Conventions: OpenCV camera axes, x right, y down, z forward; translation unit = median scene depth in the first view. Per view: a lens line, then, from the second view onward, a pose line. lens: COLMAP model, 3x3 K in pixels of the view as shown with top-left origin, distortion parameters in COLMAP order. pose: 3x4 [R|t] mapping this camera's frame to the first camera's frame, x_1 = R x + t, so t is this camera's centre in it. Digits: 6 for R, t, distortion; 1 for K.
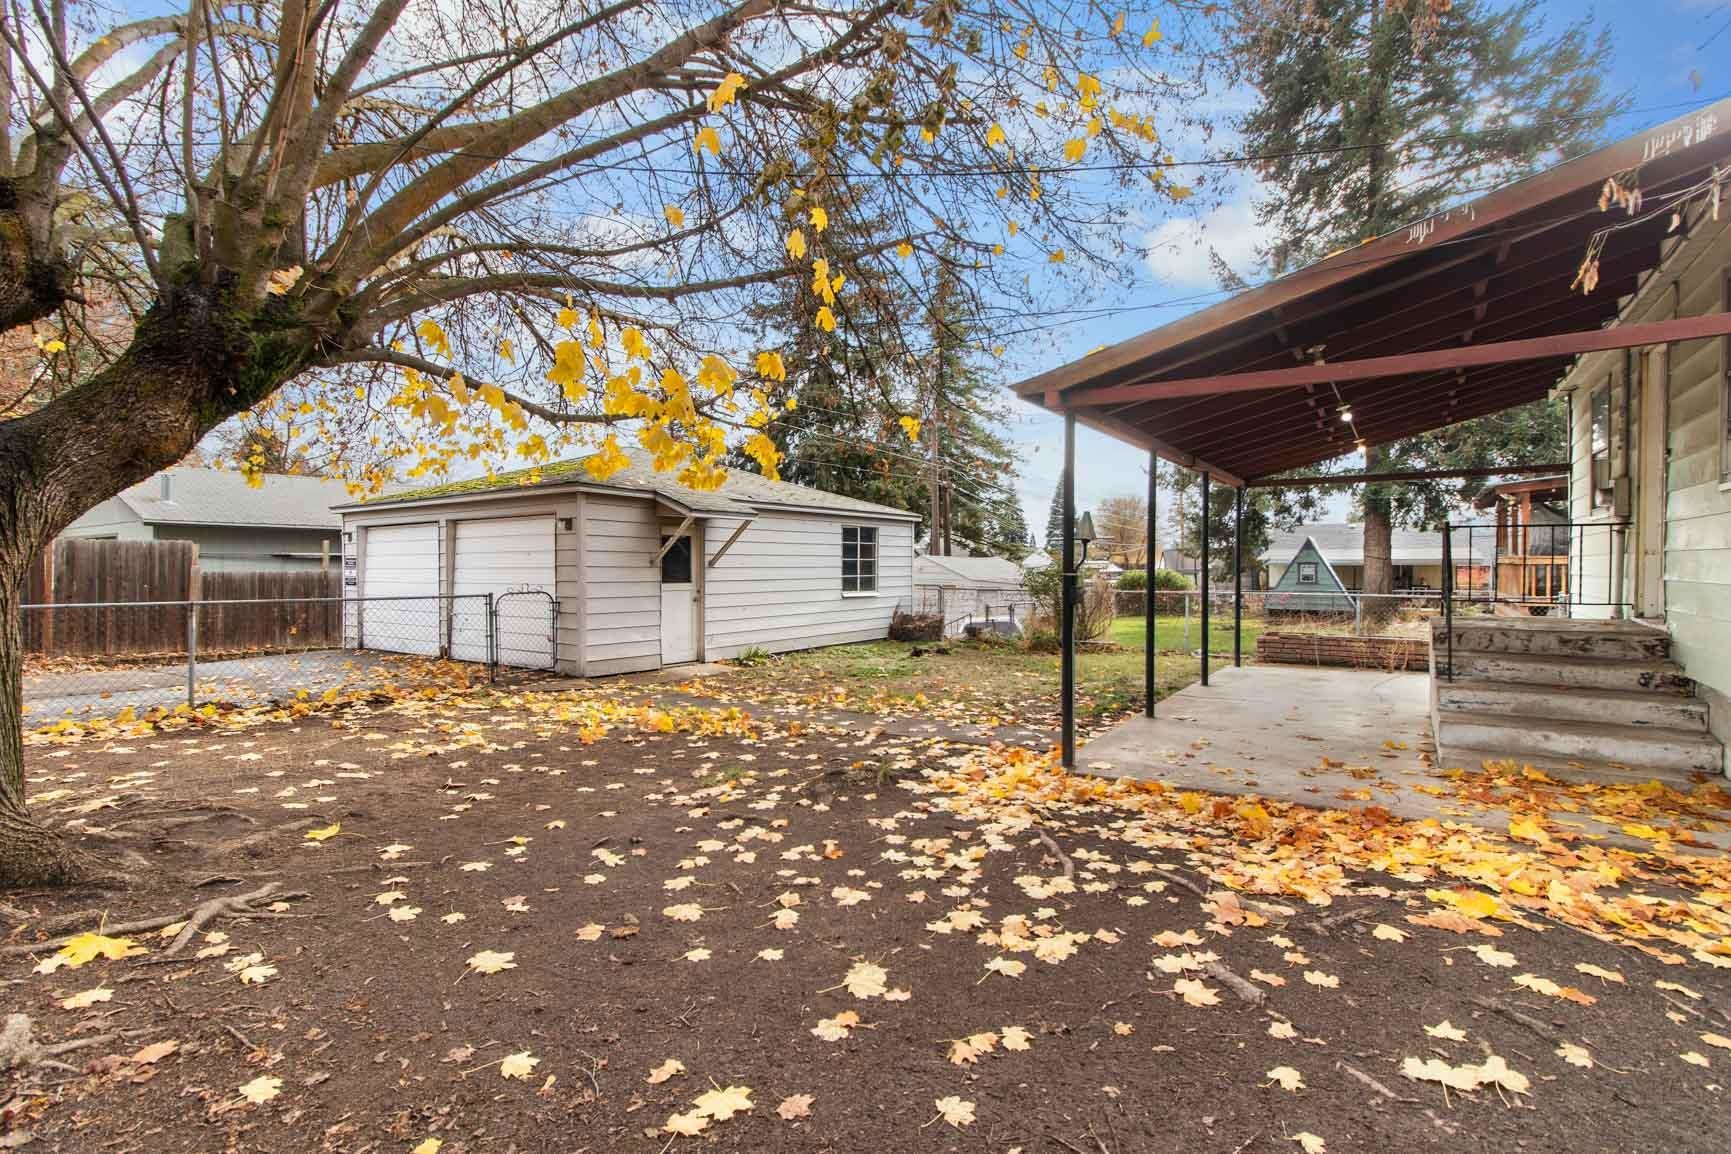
lens RADIAL K [[804.4, 0, 865.5], [0, 804.4, 577.0], [0, 0, 1]] dist [0.000115, 0.000205]
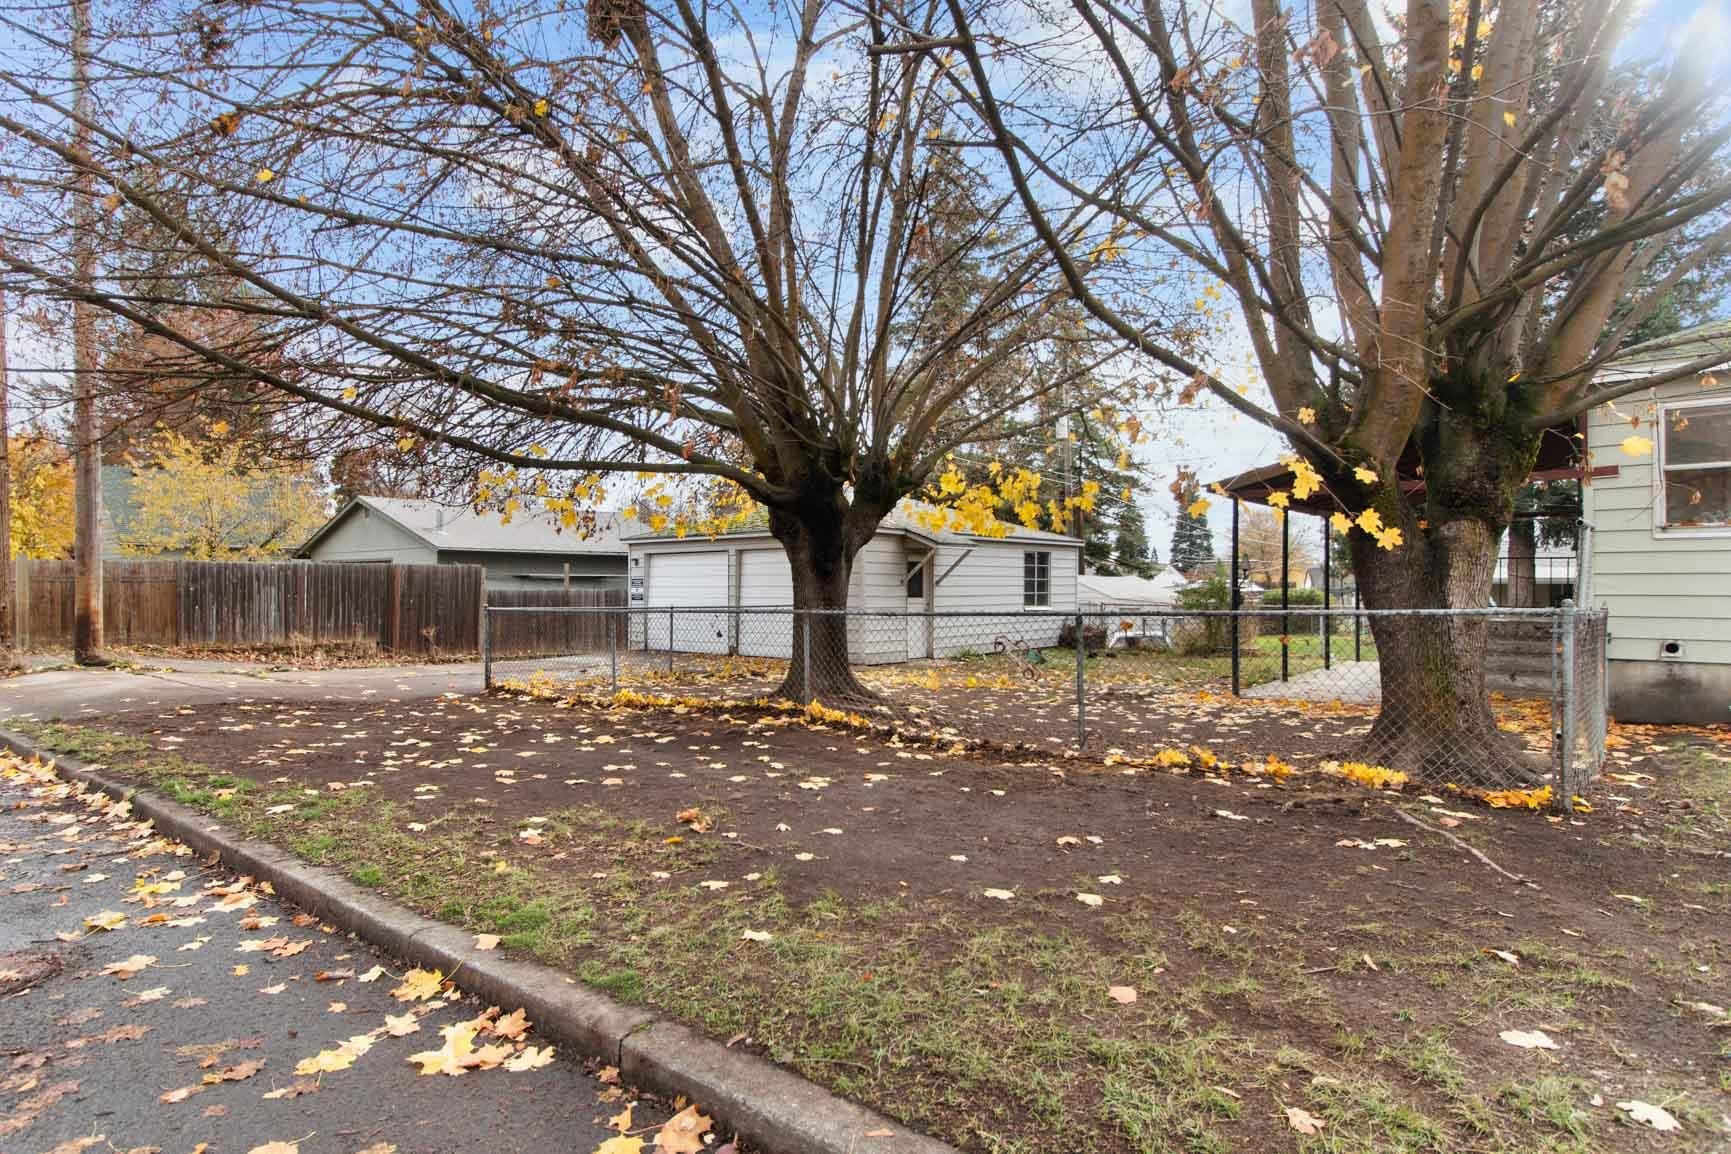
lens RADIAL K [[923.1, 0, 865.5], [0, 923.1, 577.0], [0, 0, 1]] dist [-0.000241, -0.000133]
pose [[0.995177, -0.002131, -0.098071, -0.129544], [-0.000112, 0.999739, -0.022864, 0.006515], [0.098094, 0.022765, 0.994917, -0.397110]]
